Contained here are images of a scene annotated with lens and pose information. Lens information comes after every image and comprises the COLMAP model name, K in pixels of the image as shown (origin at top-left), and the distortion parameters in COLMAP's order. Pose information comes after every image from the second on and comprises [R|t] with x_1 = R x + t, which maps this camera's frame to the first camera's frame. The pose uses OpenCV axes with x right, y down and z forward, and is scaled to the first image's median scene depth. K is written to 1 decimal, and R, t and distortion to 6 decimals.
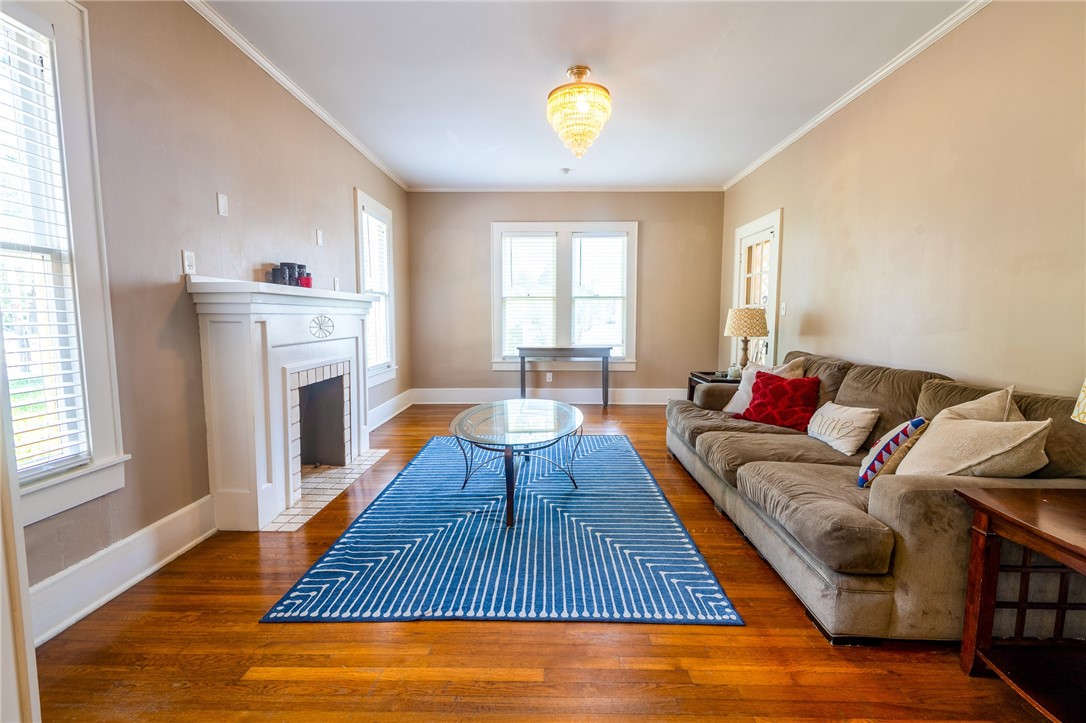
lens RADIAL K [[469.0, 0, 547.6], [0, 469.0, 367.3], [0, 0, 1]] dist [0.002153, -0.000932]
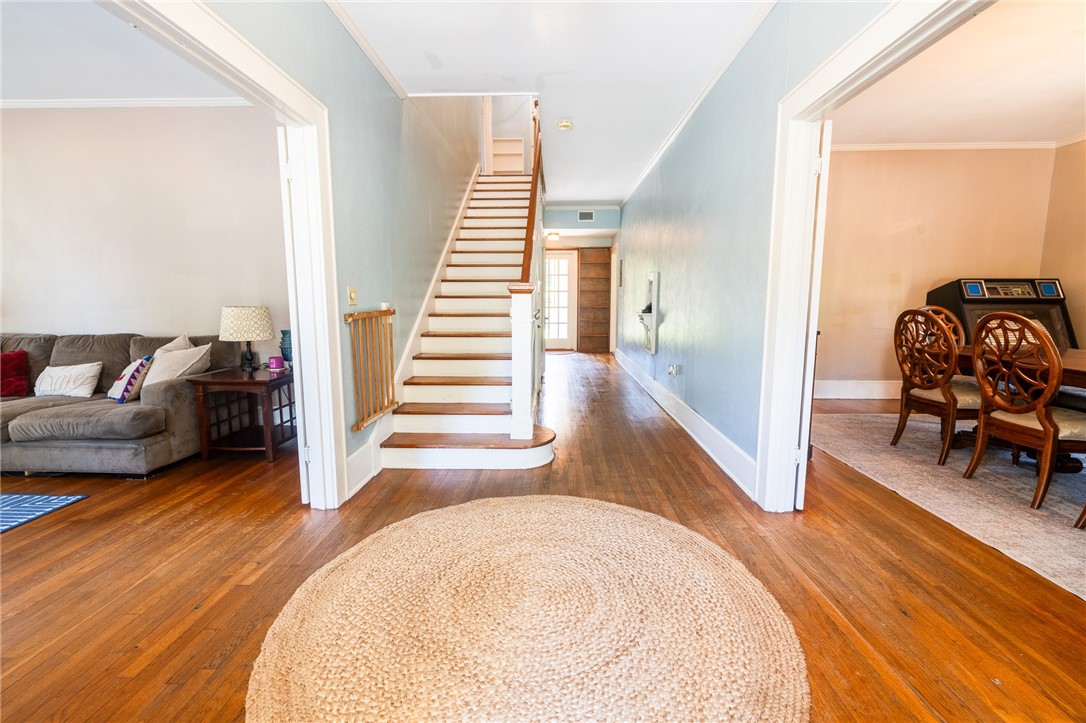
lens RADIAL K [[469.0, 0, 548.6], [0, 469.0, 358.7], [0, 0, 1]] dist [0.002153, -0.000932]
pose [[0.003874, -0.129732, 0.991542, -1.003877], [0.107034, 0.985907, 0.128577, 0.053478], [-0.994248, 0.105631, 0.017705, -0.566550]]
